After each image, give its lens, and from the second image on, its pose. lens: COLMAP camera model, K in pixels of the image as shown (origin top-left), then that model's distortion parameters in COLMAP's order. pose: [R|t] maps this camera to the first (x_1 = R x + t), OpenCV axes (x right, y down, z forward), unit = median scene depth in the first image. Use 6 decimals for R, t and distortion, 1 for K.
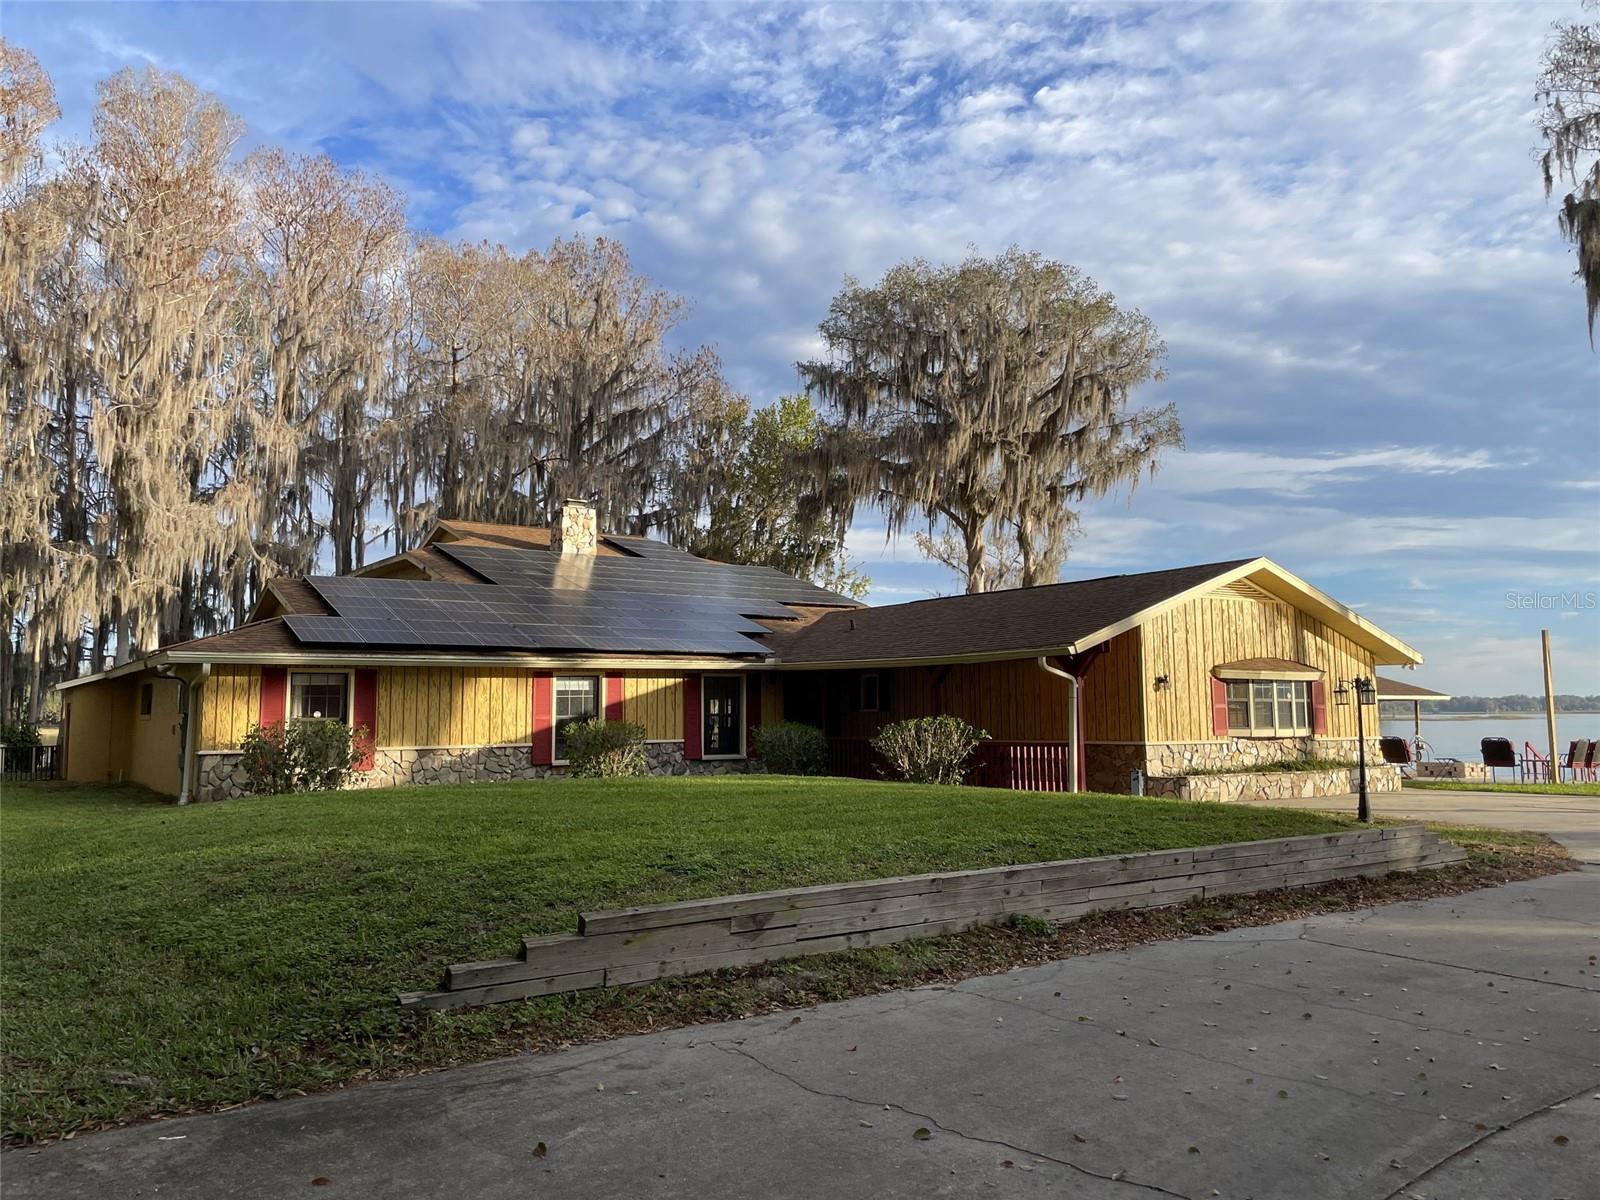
lens RADIAL K [[1204.5, 0, 791.4], [0, 1204.5, 591.0], [0, 0, 1]] dist [0.071962, -0.034392]
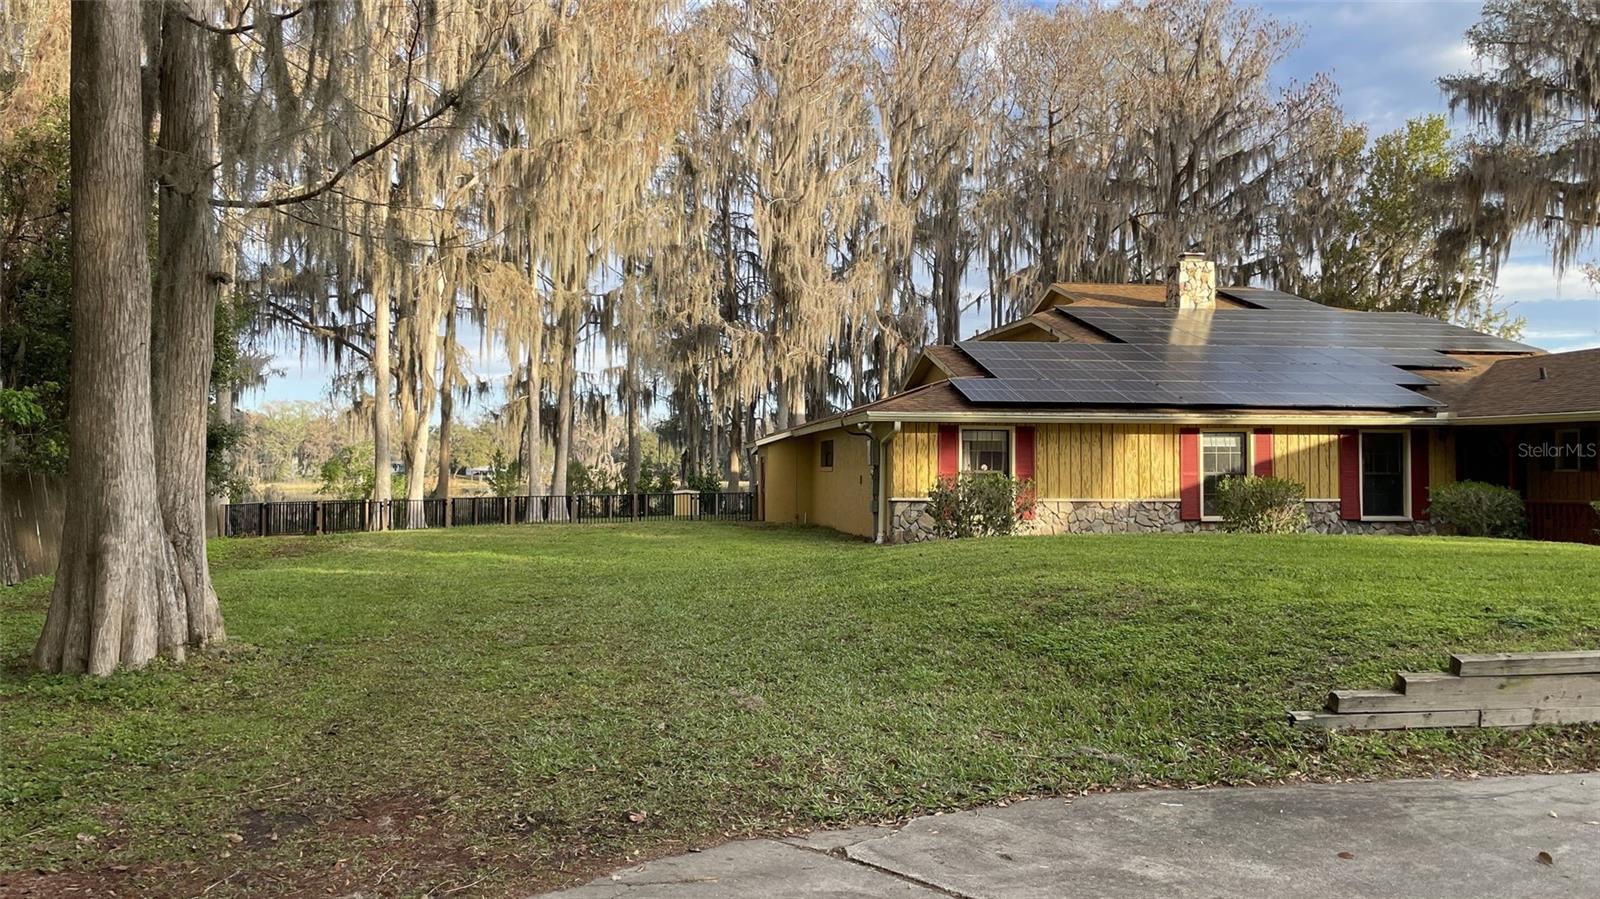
lens RADIAL K [[1202.5, 0, 811.0], [0, 1202.5, 446.4], [0, 0, 1]] dist [0.087116, -0.097674]
pose [[0.906244, -0.000888, -0.422754, -0.044178], [0.033938, 0.996923, 0.070657, 0.000231], [0.421391, -0.078379, 0.903486, -0.027278]]
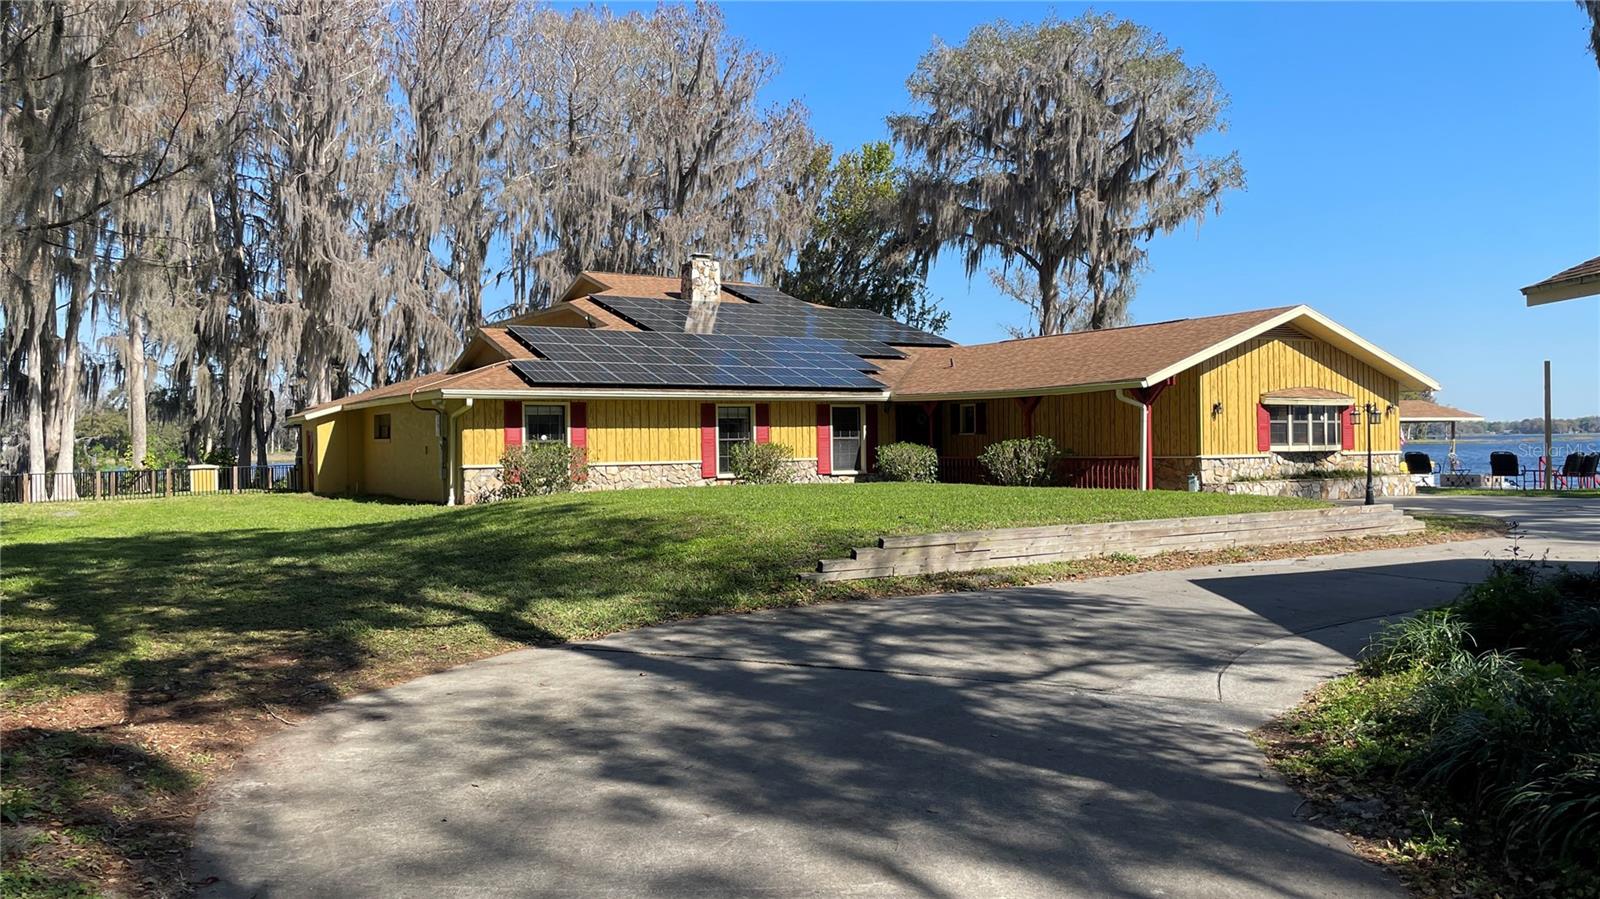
lens RADIAL K [[1202.5, 0, 786.9], [0, 1202.5, 439.5], [0, 0, 1]] dist [0.087116, -0.097674]
pose [[0.998808, -0.005603, -0.048491, -0.043746], [0.010369, 0.995072, 0.098616, -0.011733], [0.047700, -0.099001, 0.993943, -0.154532]]
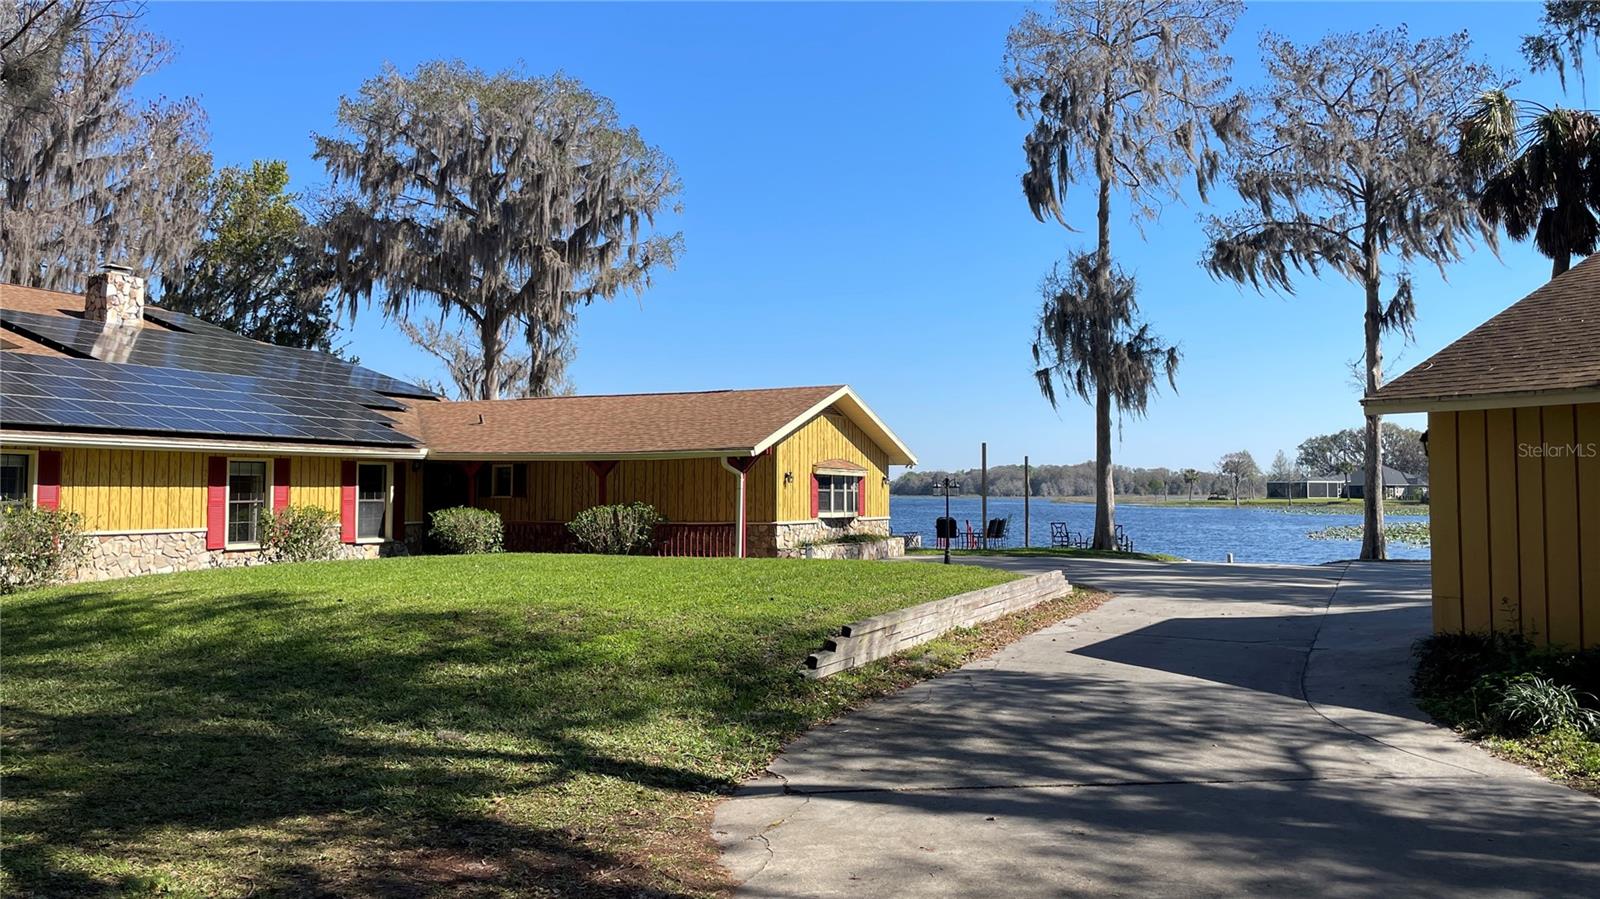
lens RADIAL K [[1202.5, 0, 799.6], [0, 1202.5, 440.9], [0, 0, 1]] dist [0.087116, -0.097674]
pose [[0.858454, 0.030536, 0.511981, -0.208935], [-0.058491, 0.997542, 0.038578, -0.008701], [-0.509545, -0.063064, 0.858130, -0.072262]]
